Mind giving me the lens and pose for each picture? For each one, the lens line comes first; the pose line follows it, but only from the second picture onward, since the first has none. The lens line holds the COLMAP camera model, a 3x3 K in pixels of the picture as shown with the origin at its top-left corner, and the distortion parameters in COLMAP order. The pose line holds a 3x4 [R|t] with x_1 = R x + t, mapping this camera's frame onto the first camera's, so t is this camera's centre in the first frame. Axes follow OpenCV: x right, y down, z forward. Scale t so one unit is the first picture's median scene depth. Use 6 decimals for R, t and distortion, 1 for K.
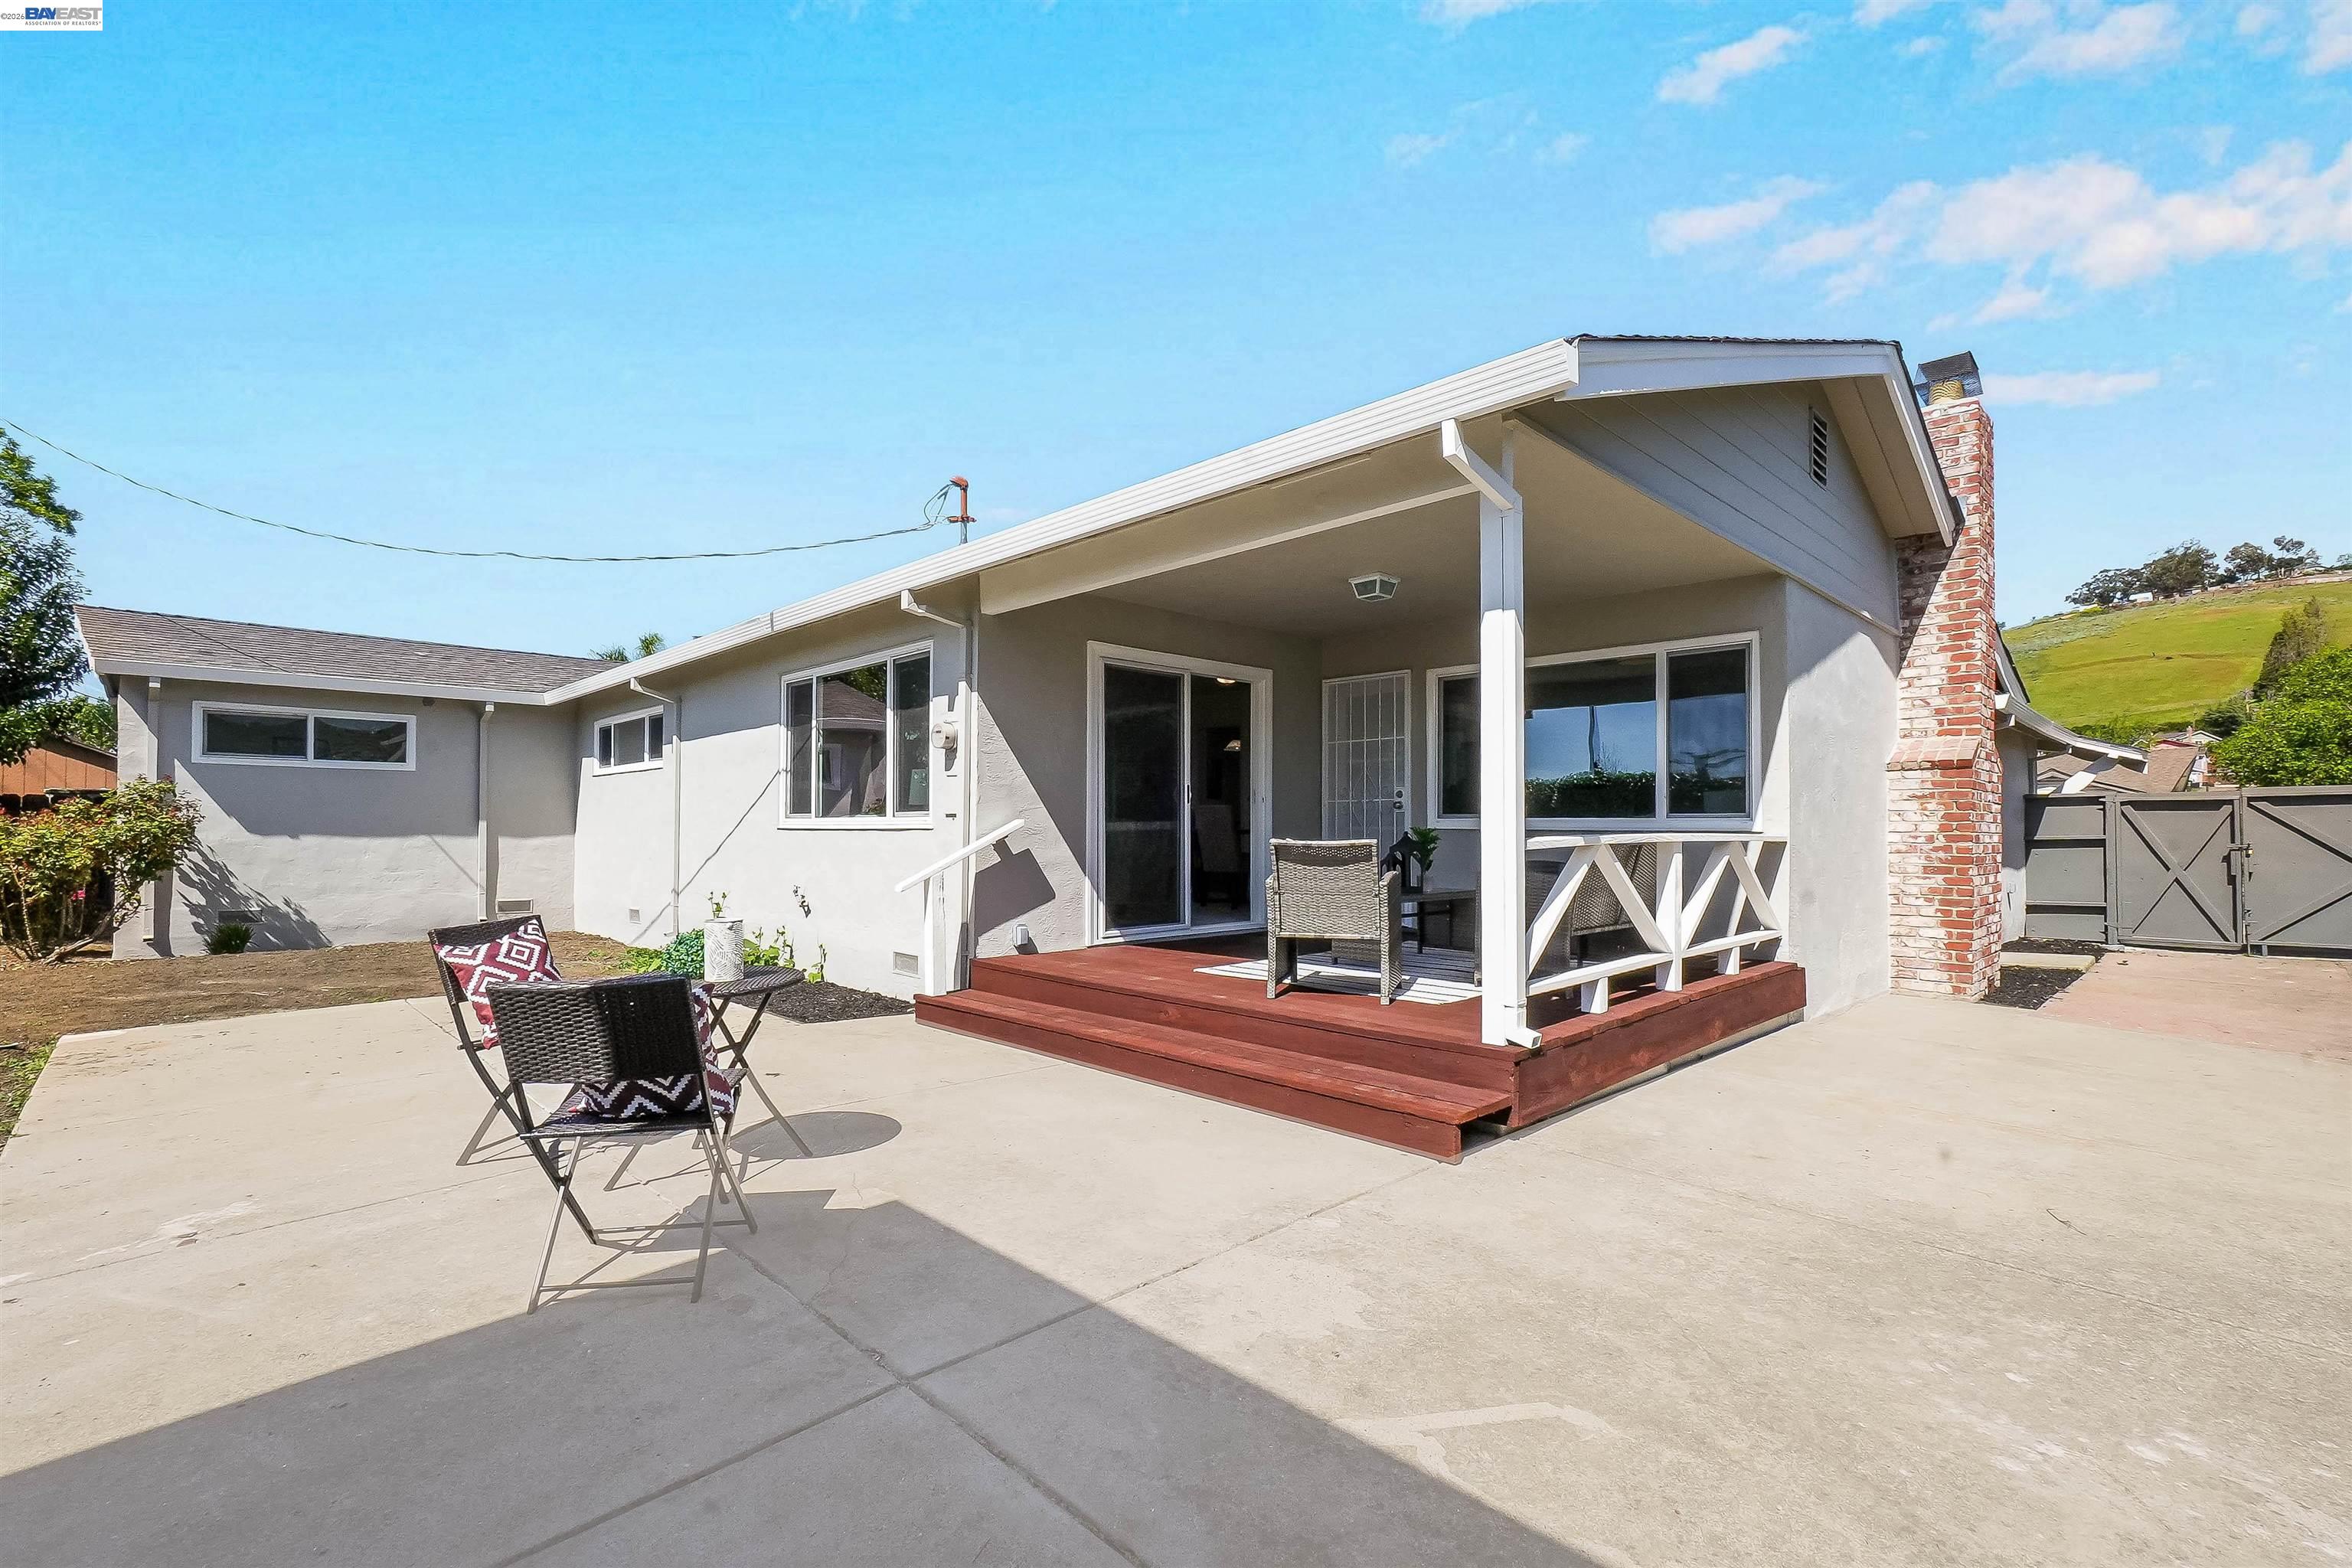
lens RADIAL K [[1036.6, 0, 1183.3], [0, 1036.6, 816.7], [0, 0, 1]] dist [-0.001684, 0.000197]
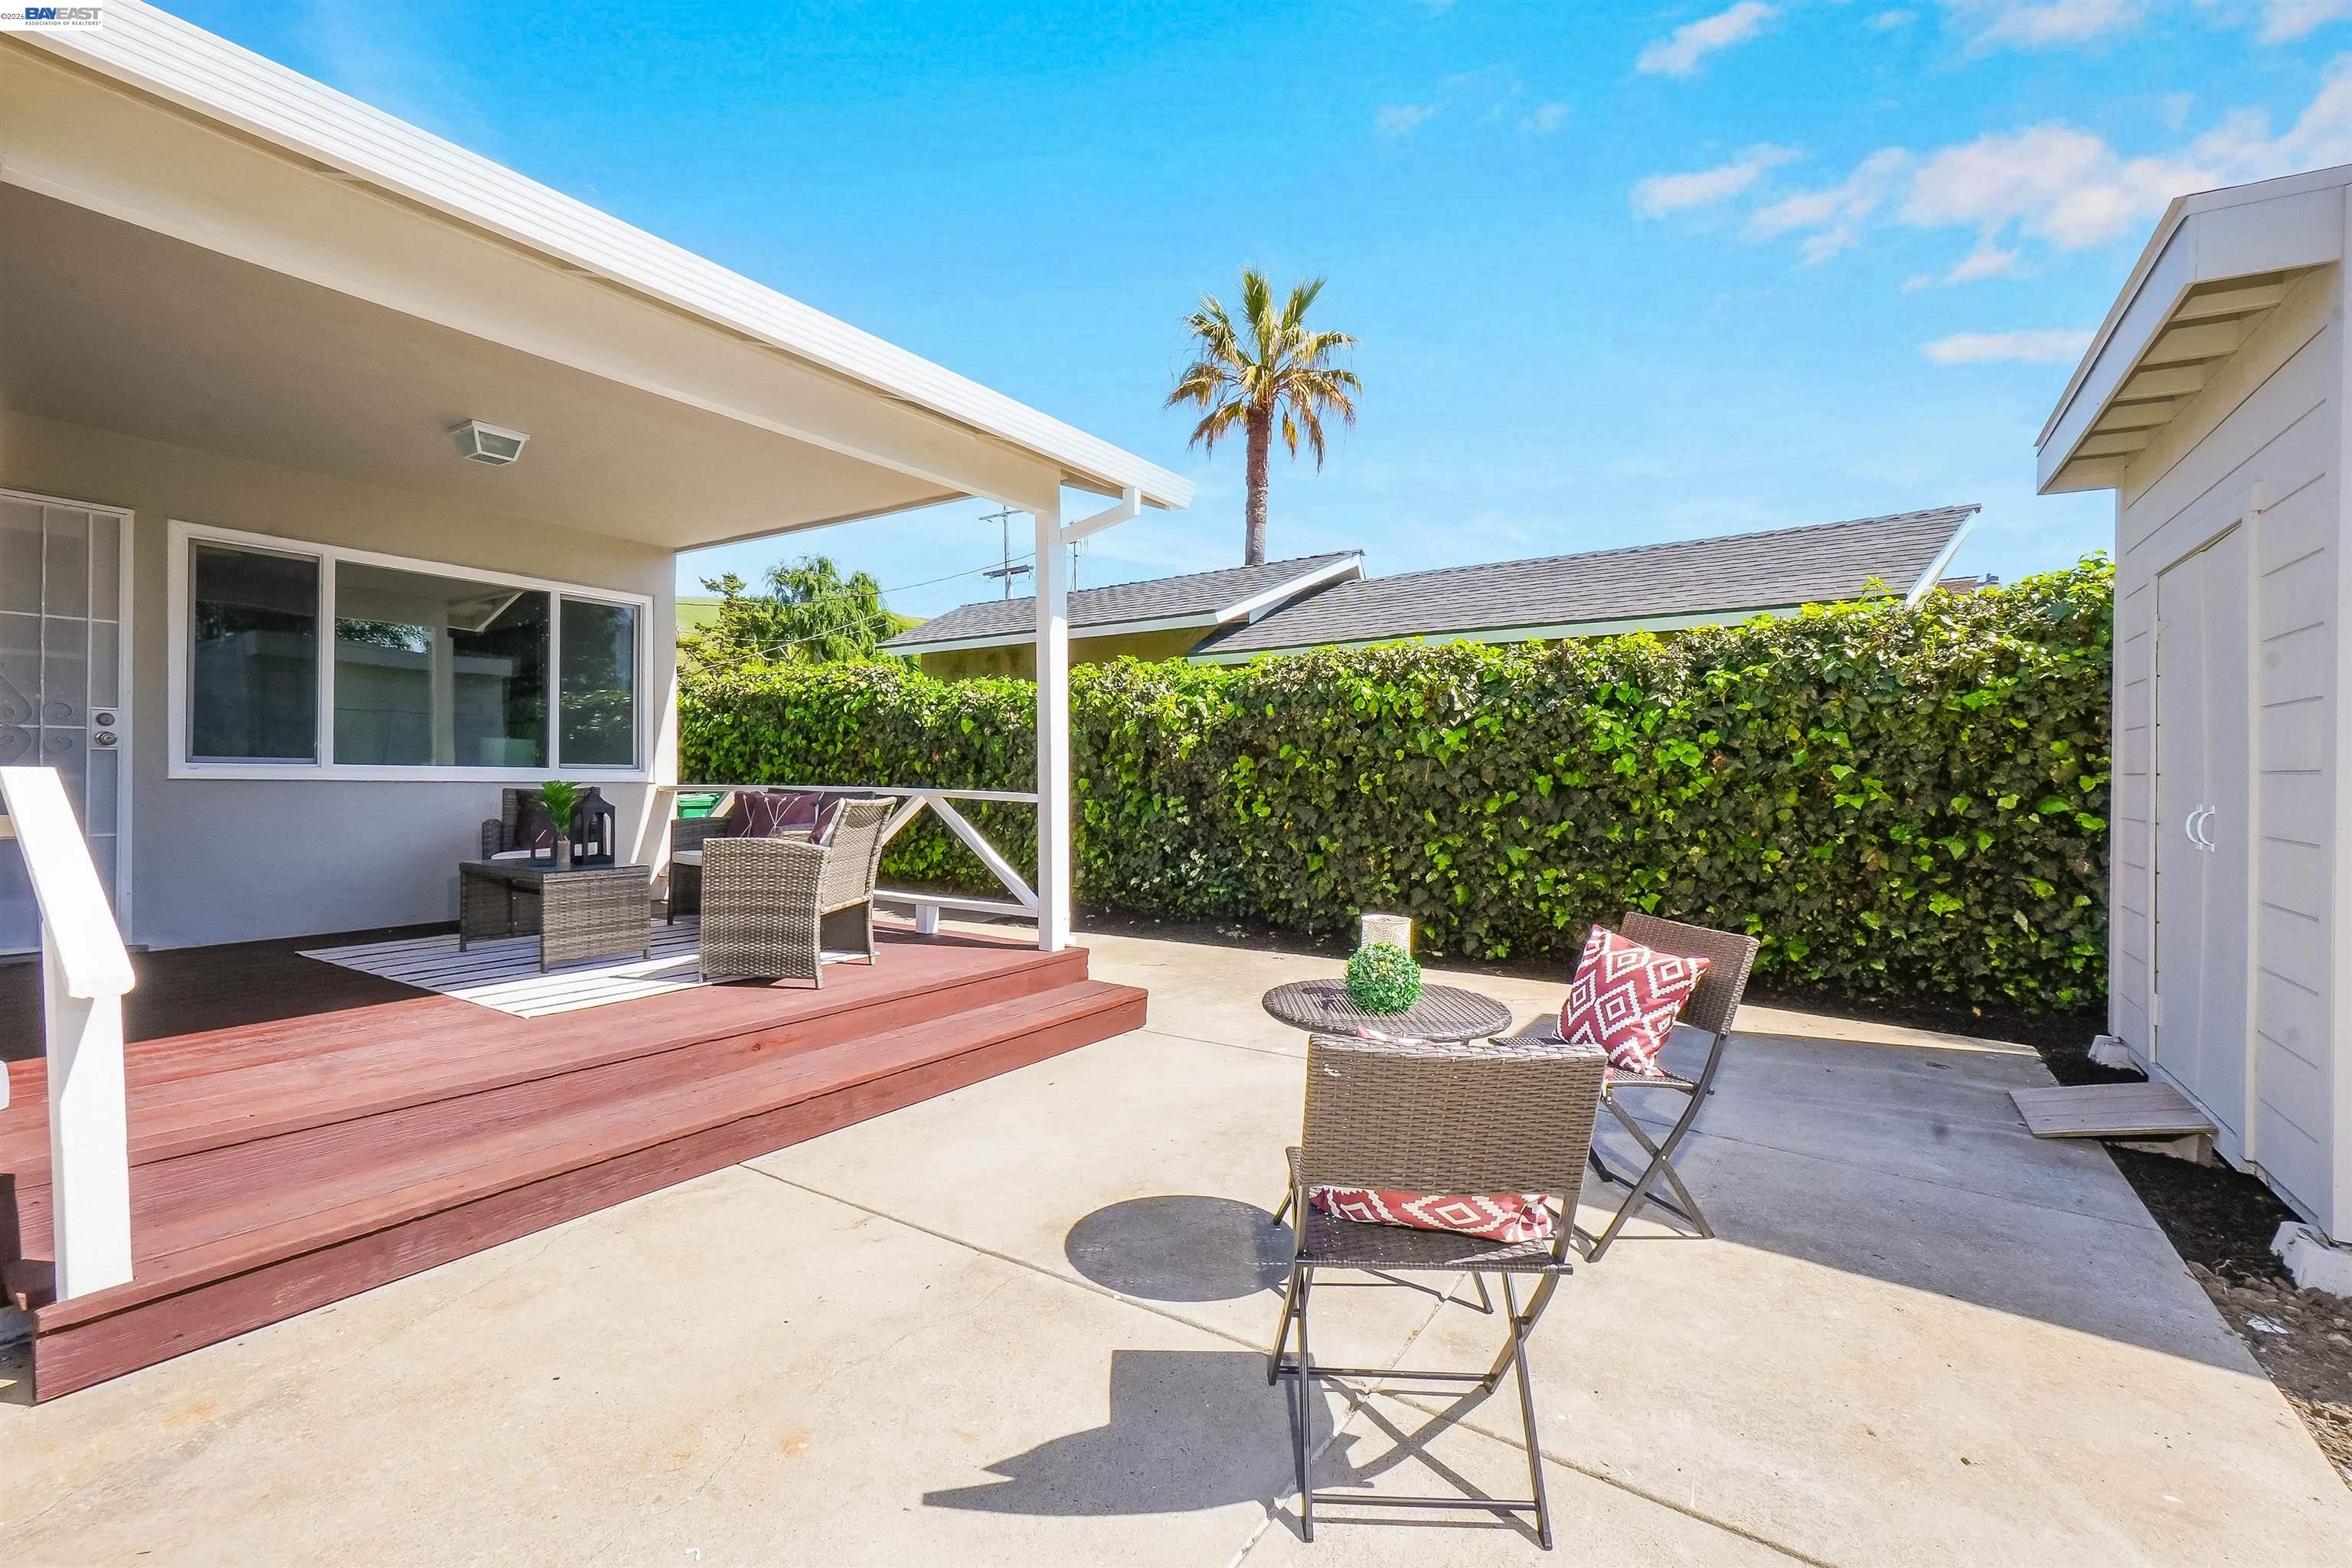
lens RADIAL K [[1030.8, 0, 1182.8], [0, 1030.8, 770.9], [0, 0, 1]] dist [-0.003119, 0.000859]
pose [[-0.217457, 0.003128, 0.976065, -0.469426], [-0.018520, 0.999802, -0.007330, -0.000399], [-0.975894, -0.019671, -0.217356, 0.533406]]
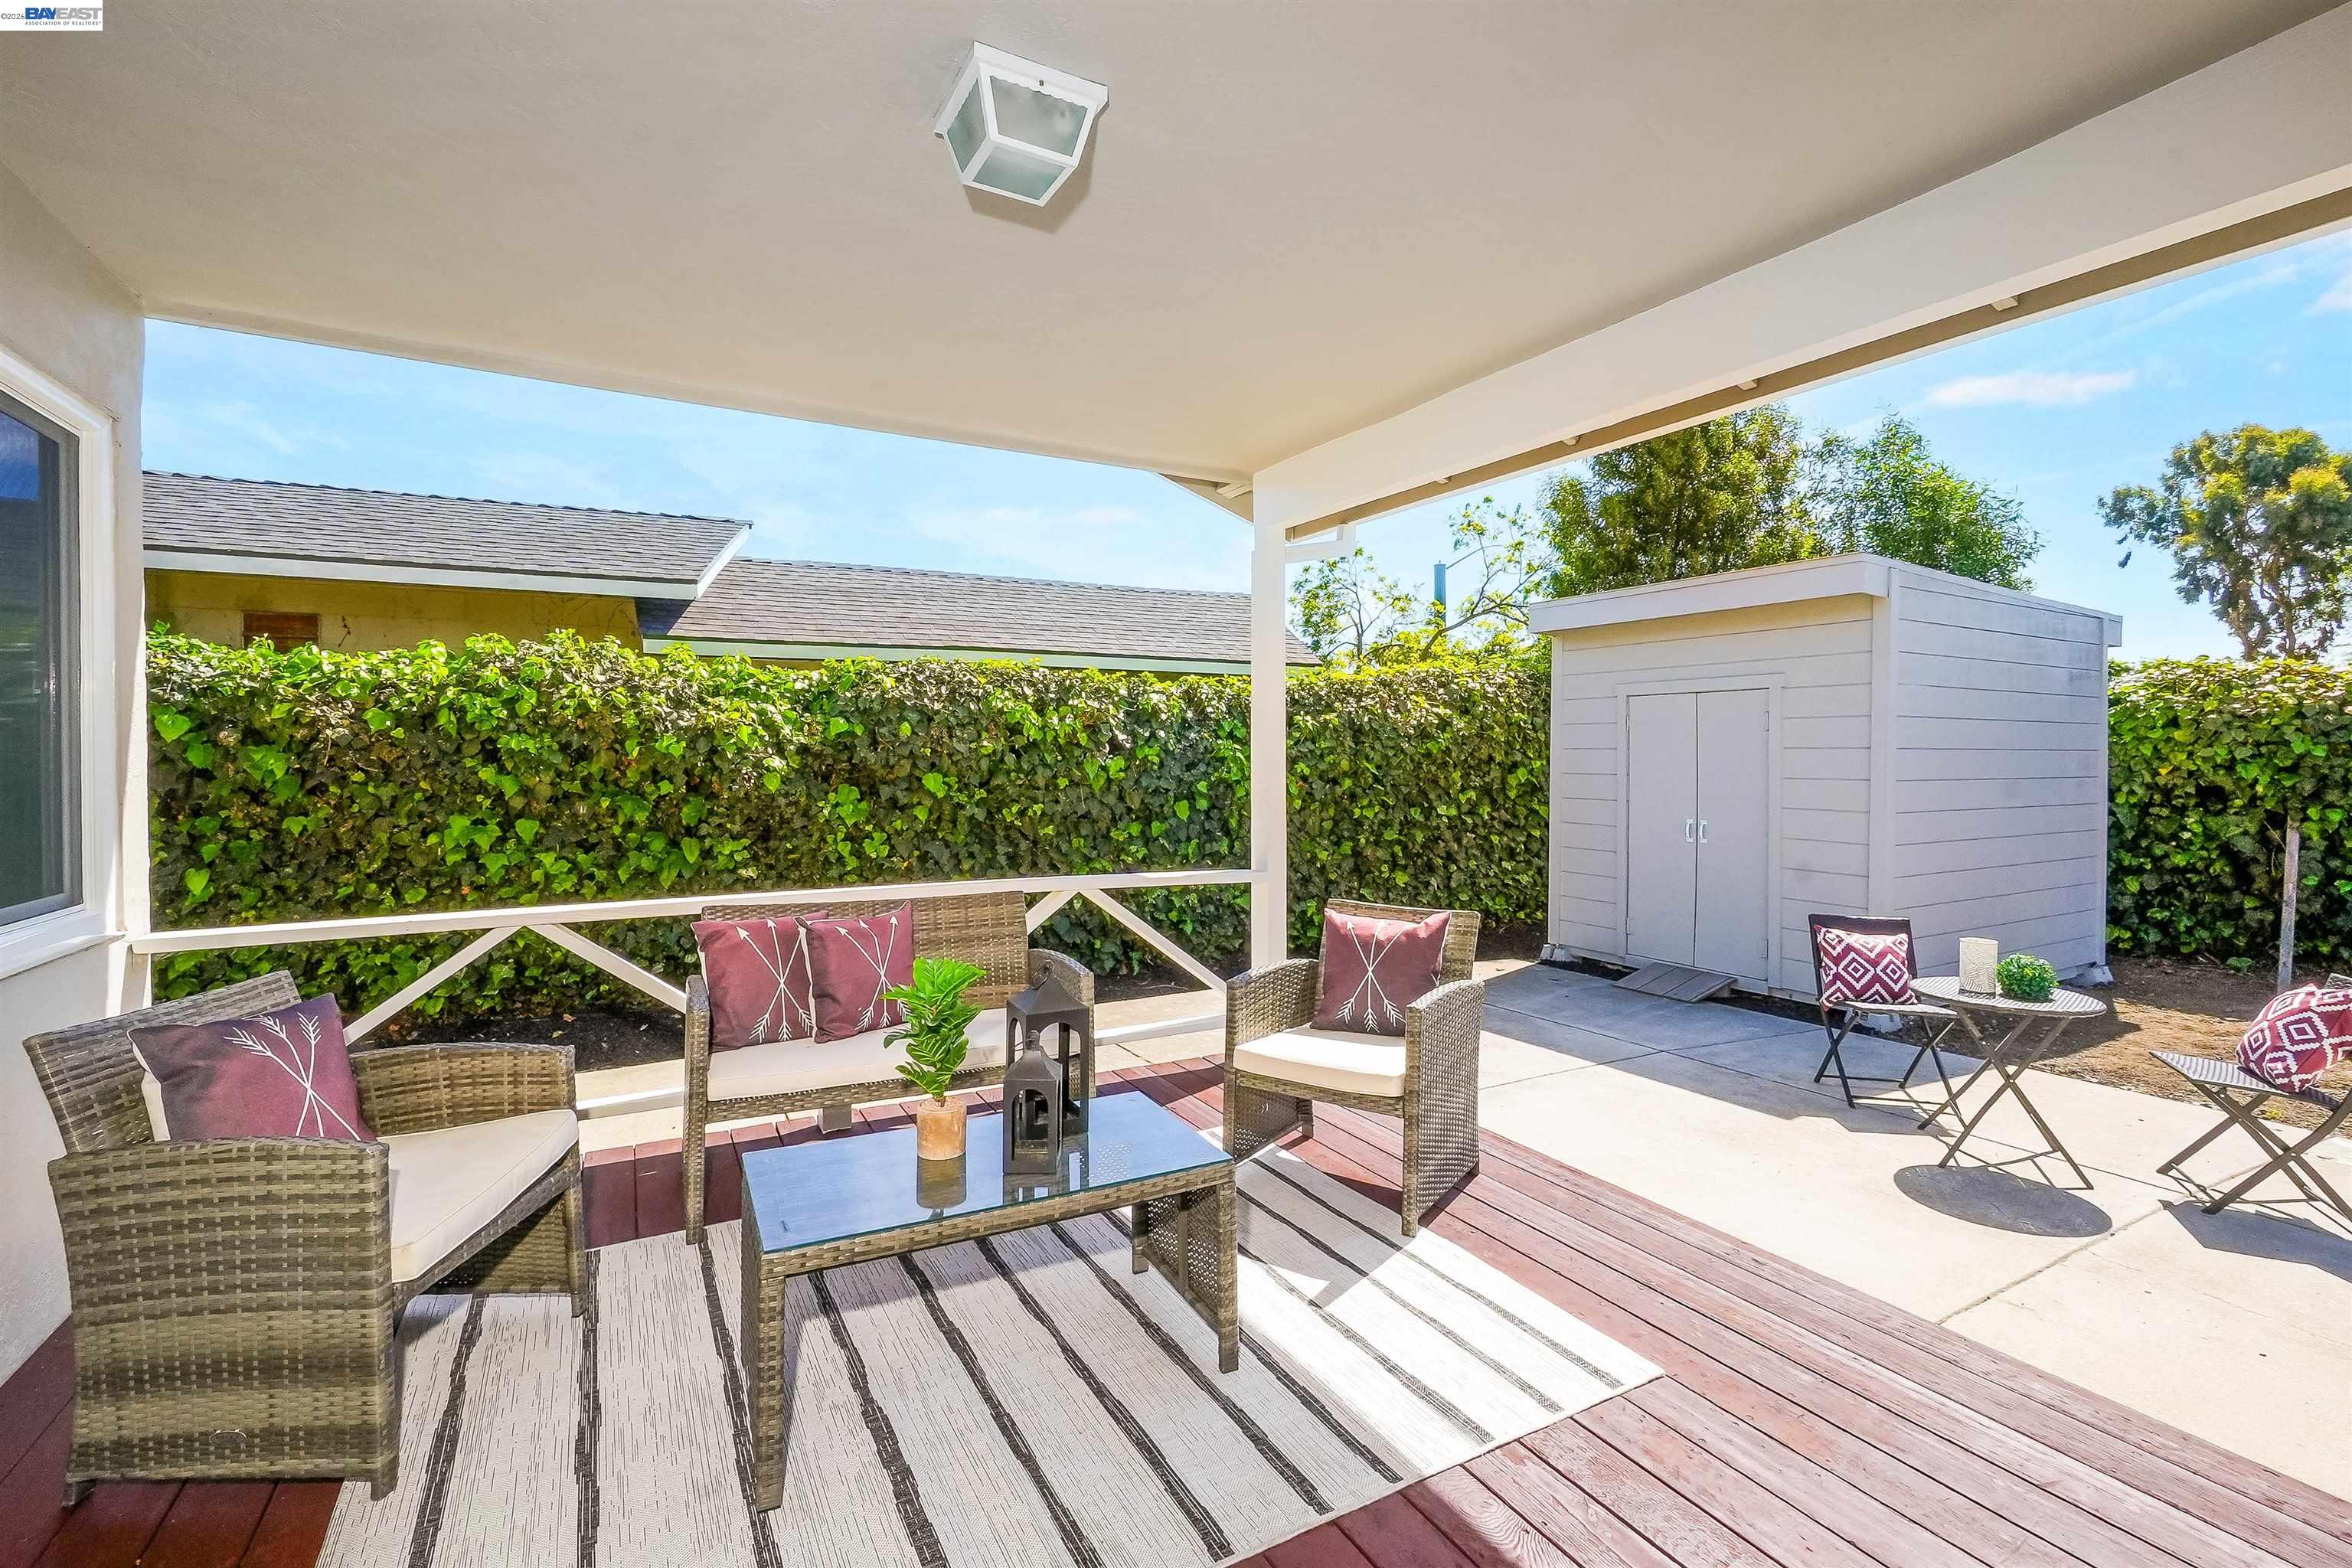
lens RADIAL K [[1016.1, 0, 1181.8], [0, 1016.1, 766.5], [0, 0, 1]] dist [-0.001638, 0.000210]
pose [[-0.963062, -0.005242, 0.269229, 0.055361], [-0.005507, 0.999985, -0.000229, -0.040250], [-0.269224, -0.001703, -0.963076, 0.971265]]
